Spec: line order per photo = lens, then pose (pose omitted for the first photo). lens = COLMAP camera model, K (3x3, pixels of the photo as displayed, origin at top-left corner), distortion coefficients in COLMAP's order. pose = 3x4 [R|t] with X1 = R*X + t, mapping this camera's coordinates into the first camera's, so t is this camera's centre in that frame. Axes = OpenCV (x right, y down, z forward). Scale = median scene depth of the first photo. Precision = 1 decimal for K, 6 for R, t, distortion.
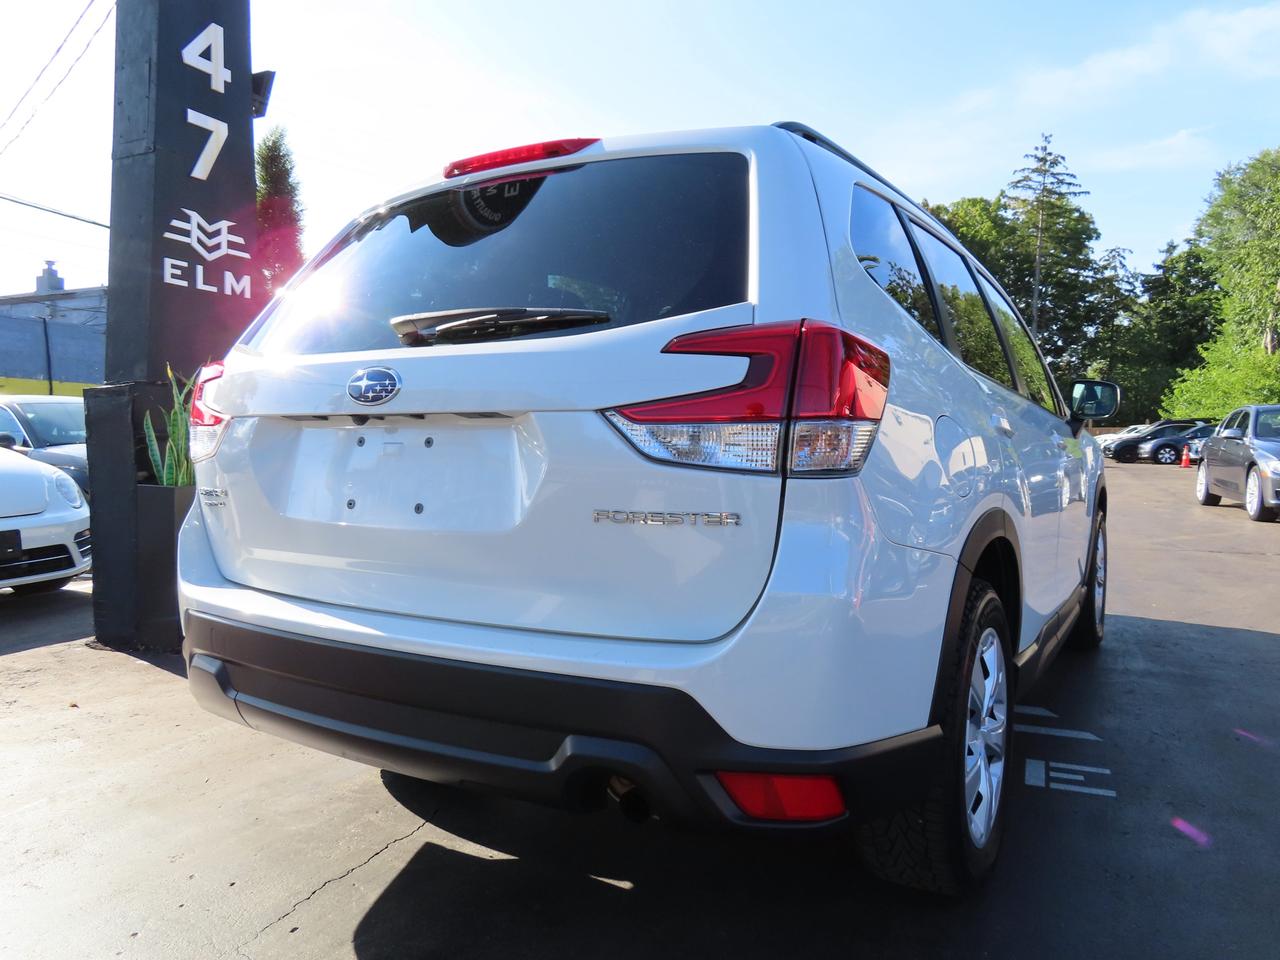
lens RADIAL K [[920.6, 0, 641.5], [0, 920.6, 484.4], [0, 0, 1]] dist [-0.012110, 0.006349]
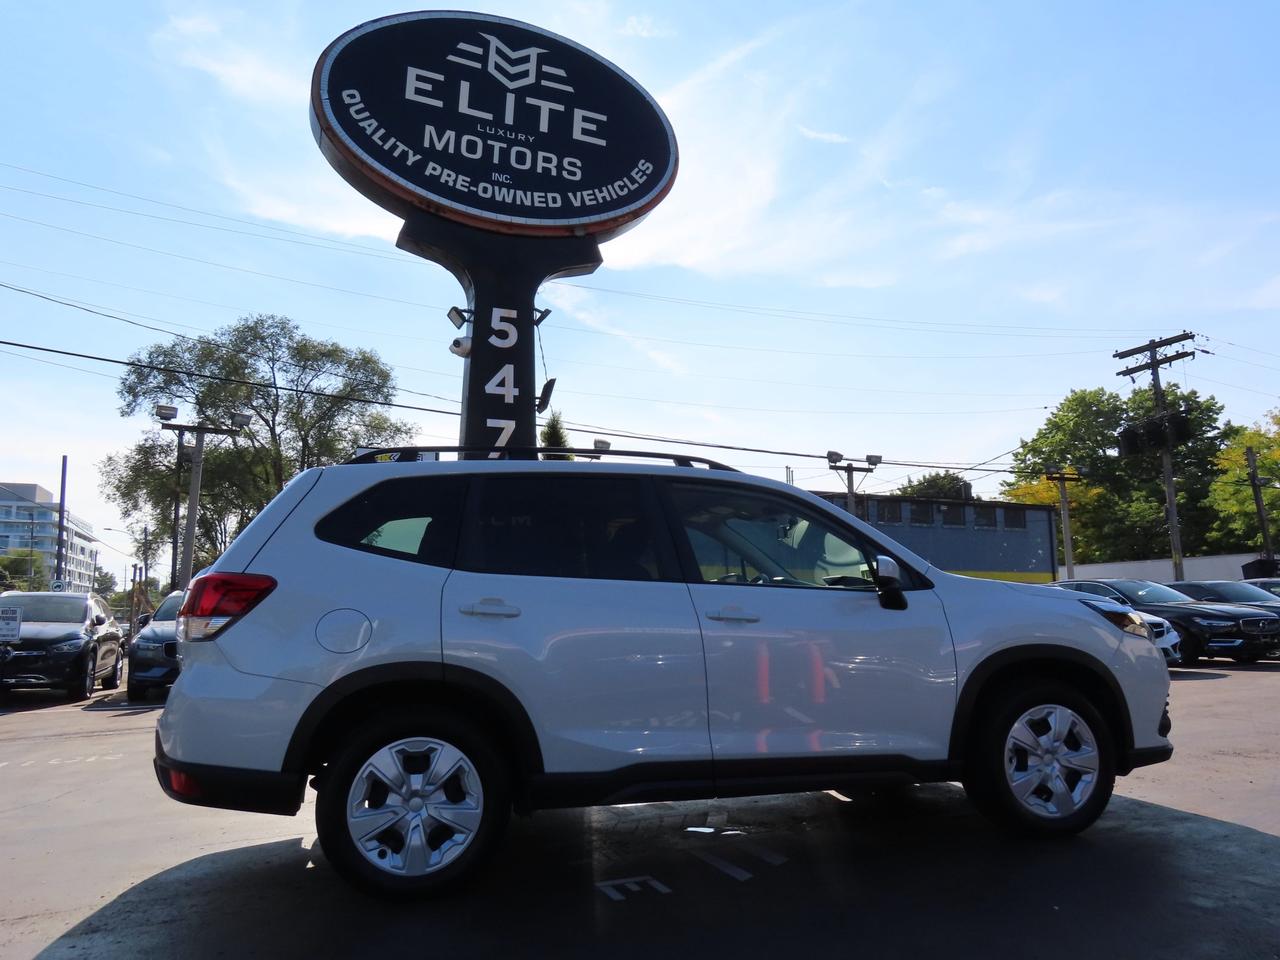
lens RADIAL K [[920.6, 0, 640.2], [0, 920.6, 477.2], [0, 0, 1]] dist [-0.012110, 0.006349]
pose [[0.716641, -0.117174, -0.687529, 0.860463], [-0.014364, 0.983097, -0.182519, -0.002235], [0.697295, 0.140676, 0.702845, 0.028593]]
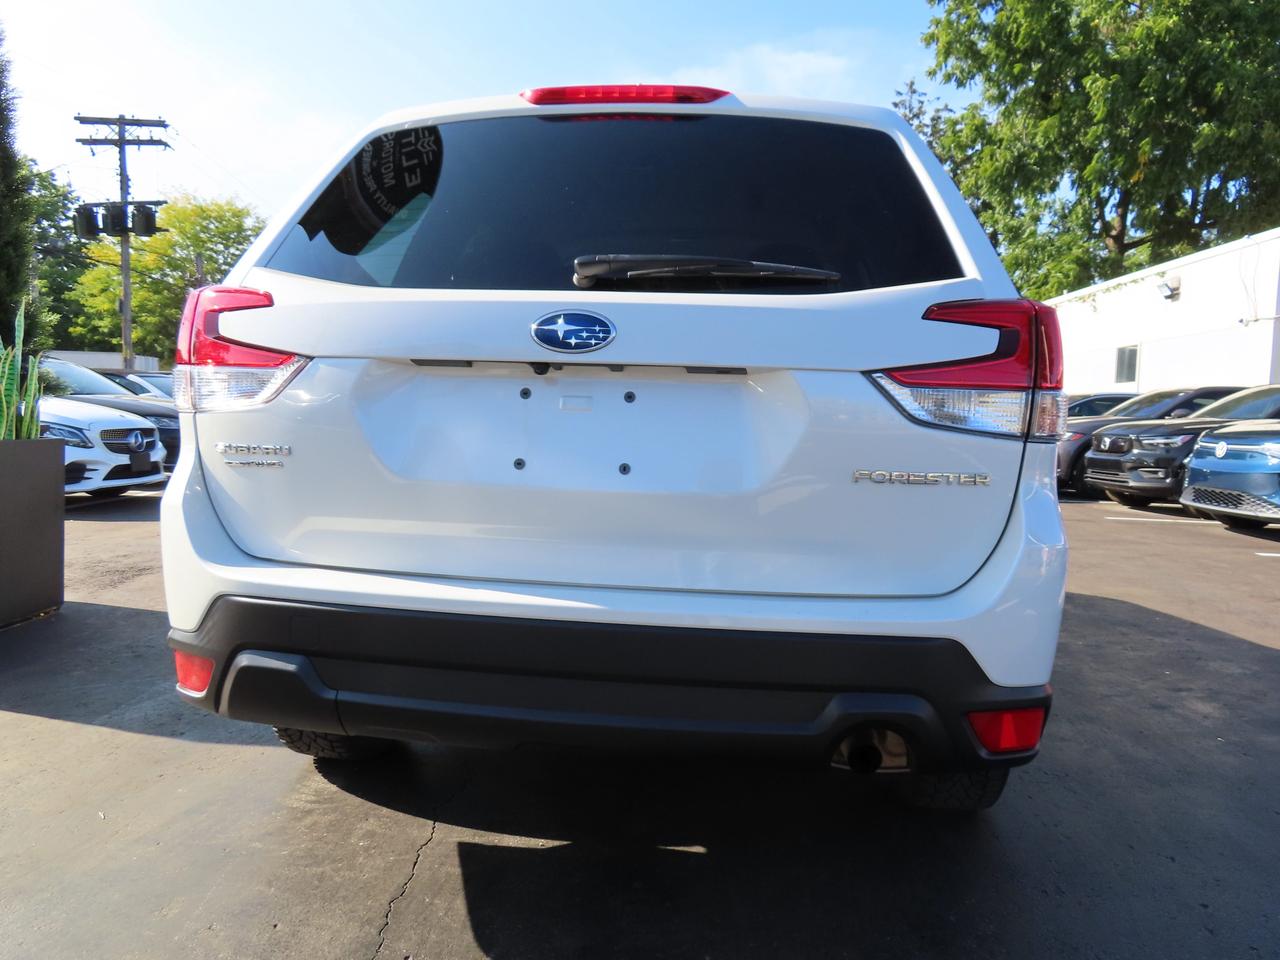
lens RADIAL K [[920.6, 0, 649.0], [0, 920.6, 482.1], [0, 0, 1]] dist [-0.012110, 0.006349]
pose [[0.911432, -0.000010, 0.411450, -0.226563], [-0.011558, 0.999605, 0.025627, 0.005883], [-0.411288, -0.028113, 0.911072, 0.058405]]
